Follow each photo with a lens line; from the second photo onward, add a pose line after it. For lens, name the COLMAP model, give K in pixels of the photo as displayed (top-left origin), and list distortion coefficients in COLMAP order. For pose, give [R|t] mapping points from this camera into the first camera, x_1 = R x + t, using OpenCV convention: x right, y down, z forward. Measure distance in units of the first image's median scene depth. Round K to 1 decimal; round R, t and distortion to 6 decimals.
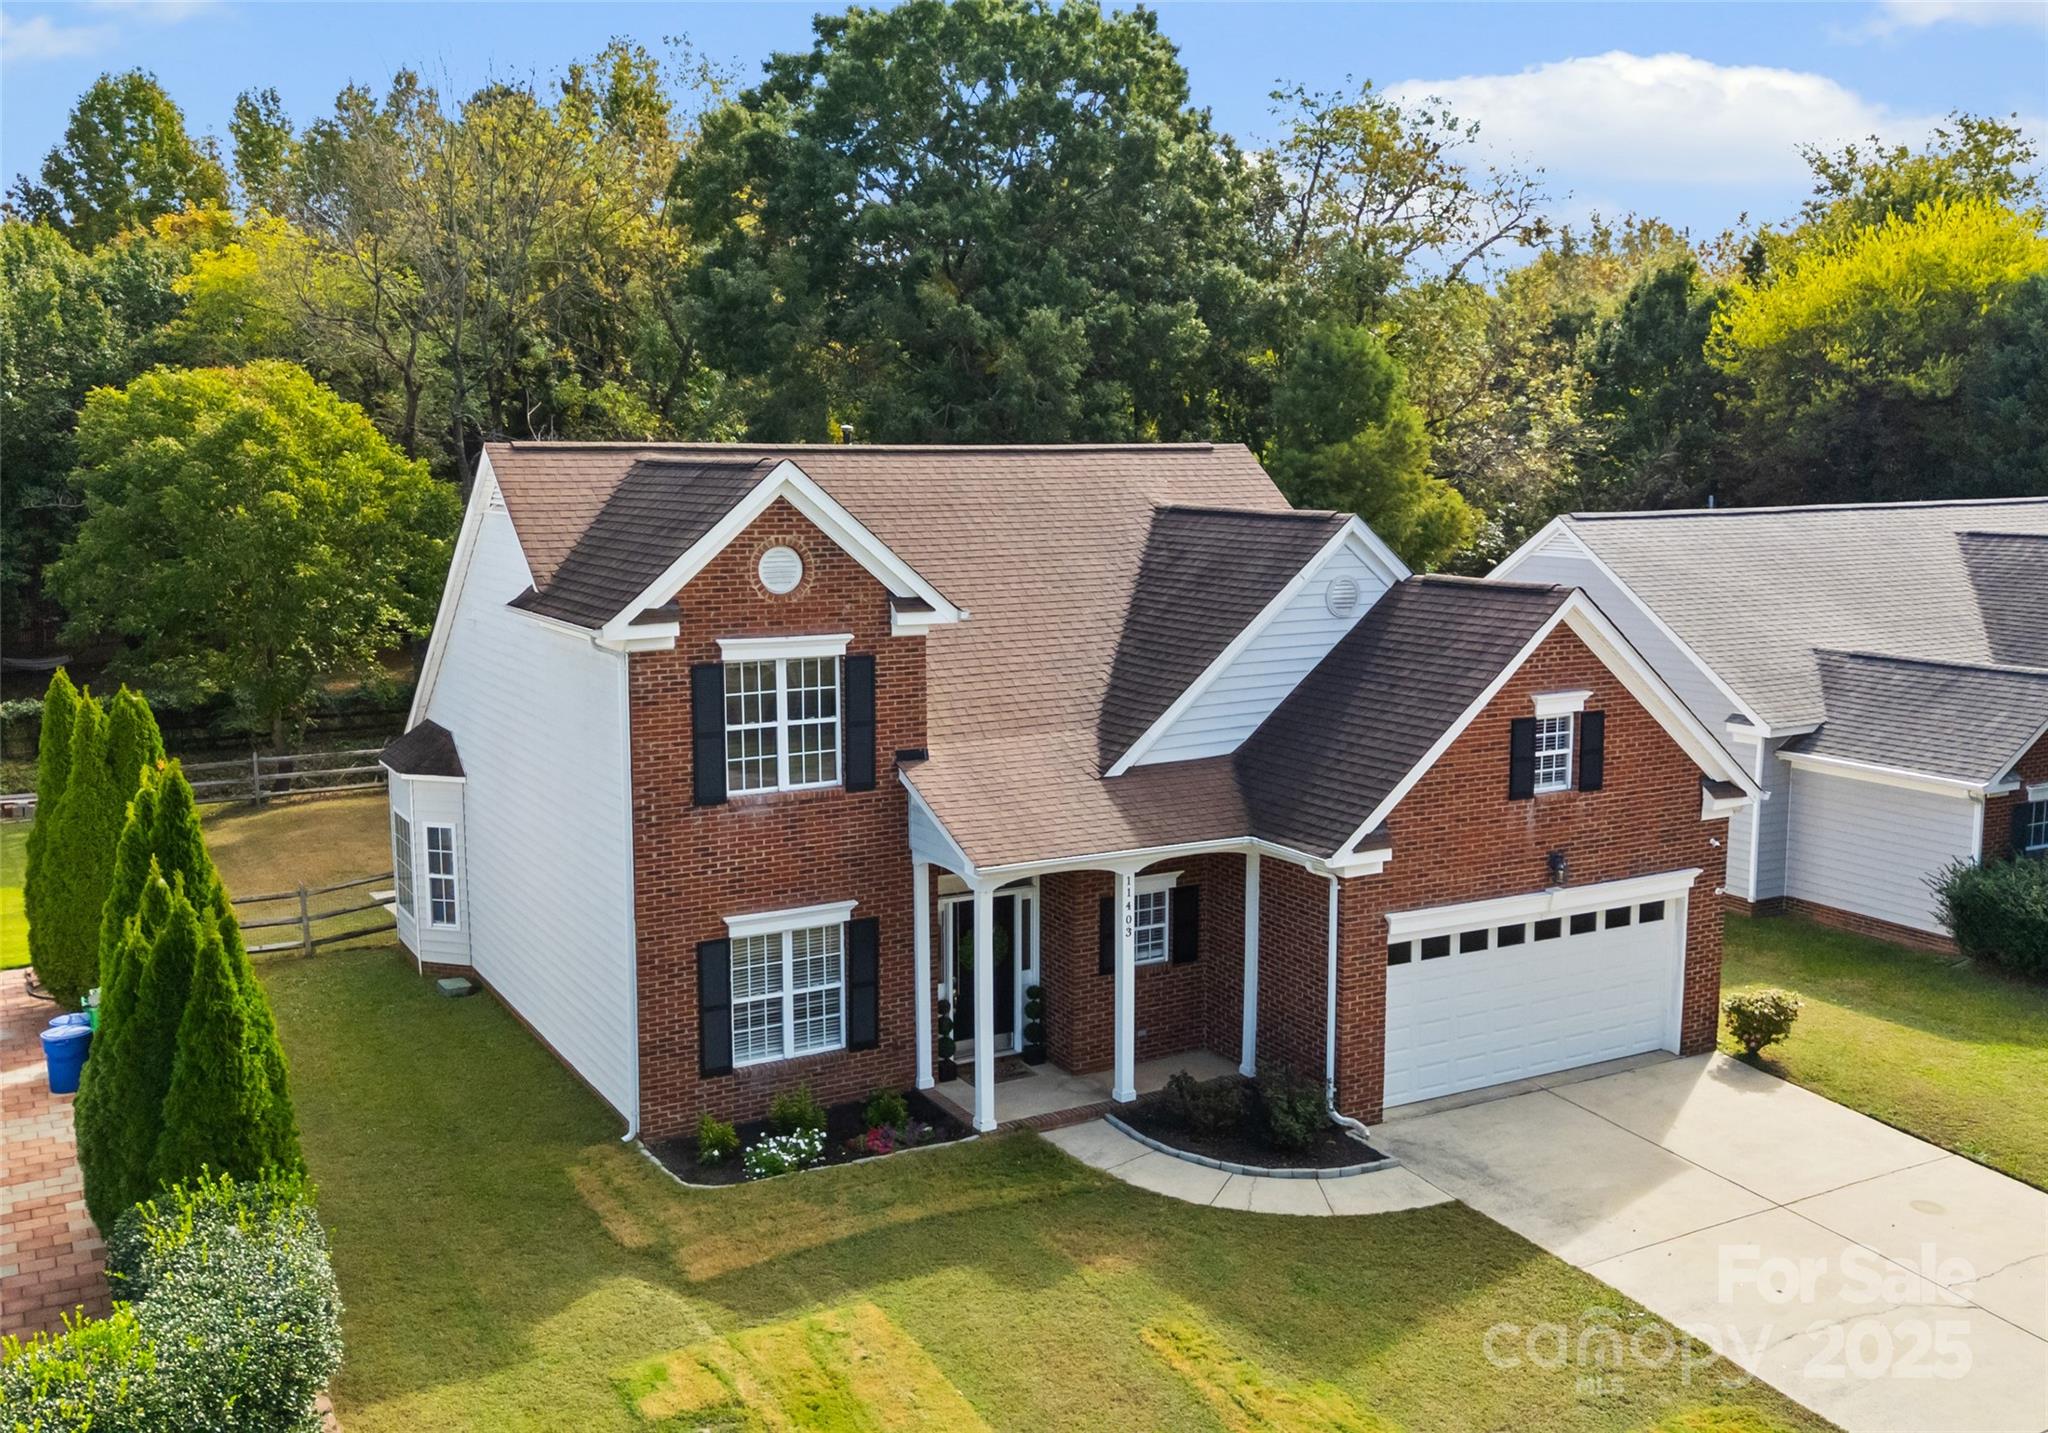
lens RADIAL K [[1828.8, 0, 1024.0], [0, 1828.8, 716.5], [0, 0, 1]] dist [0.164412, -0.434035]
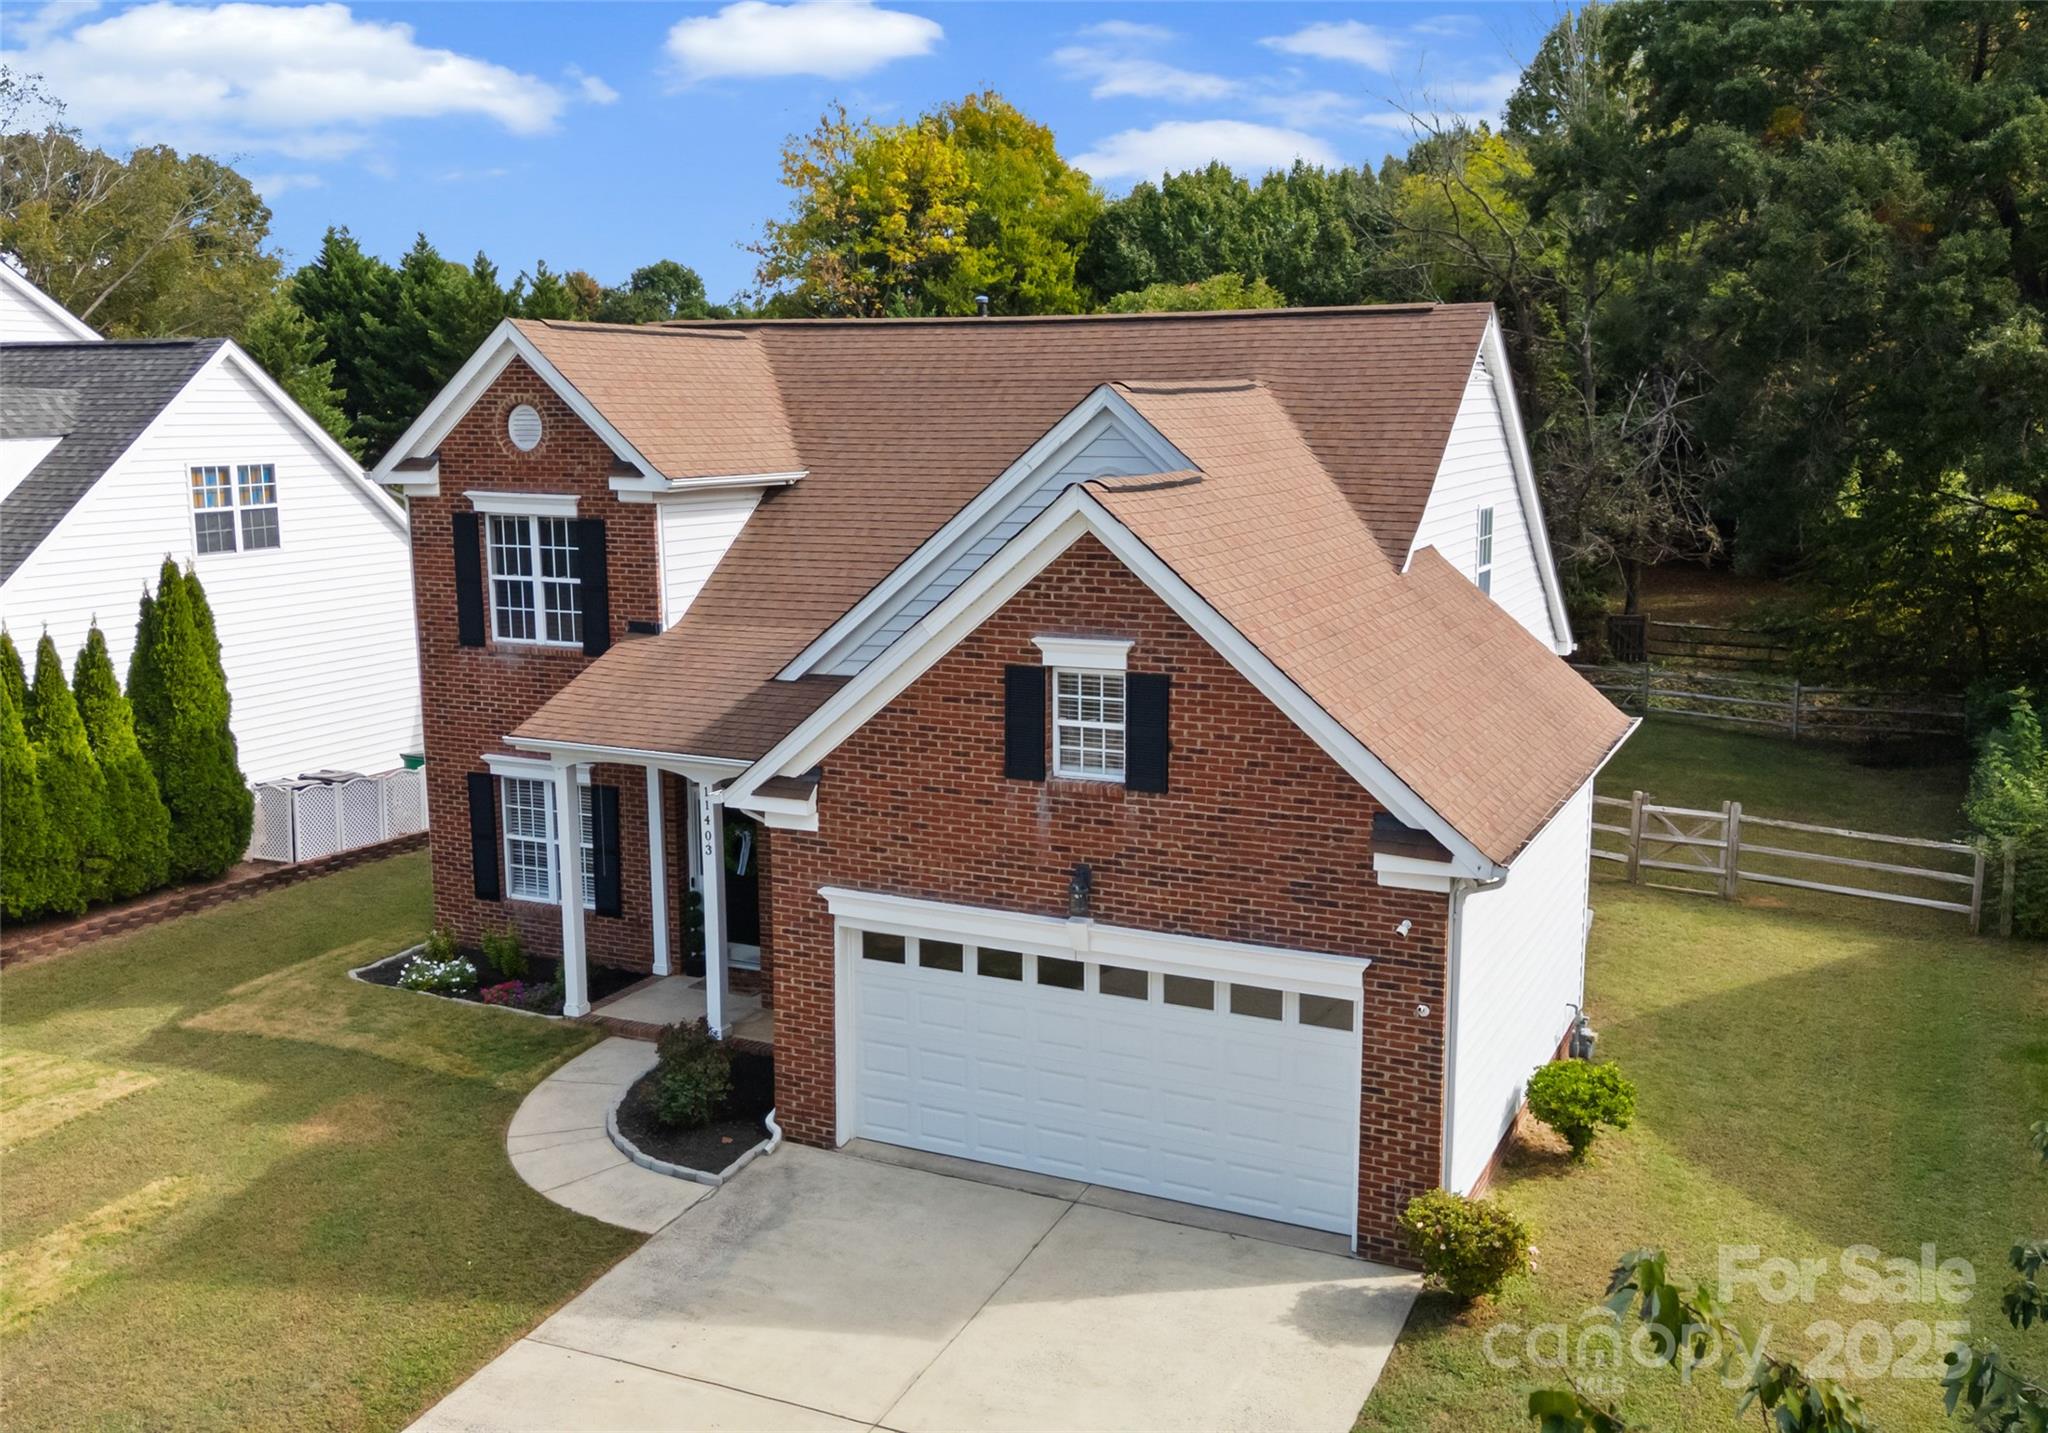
lens RADIAL K [[1828.8, 0, 1024.0], [0, 1828.8, 716.5], [0, 0, 1]] dist [0.164412, -0.434035]
pose [[0.585156, 0.141622, -0.798458, 0.863547], [-0.116446, 0.989102, 0.090098, -0.044863], [0.802516, 0.040256, 0.595271, 0.601856]]
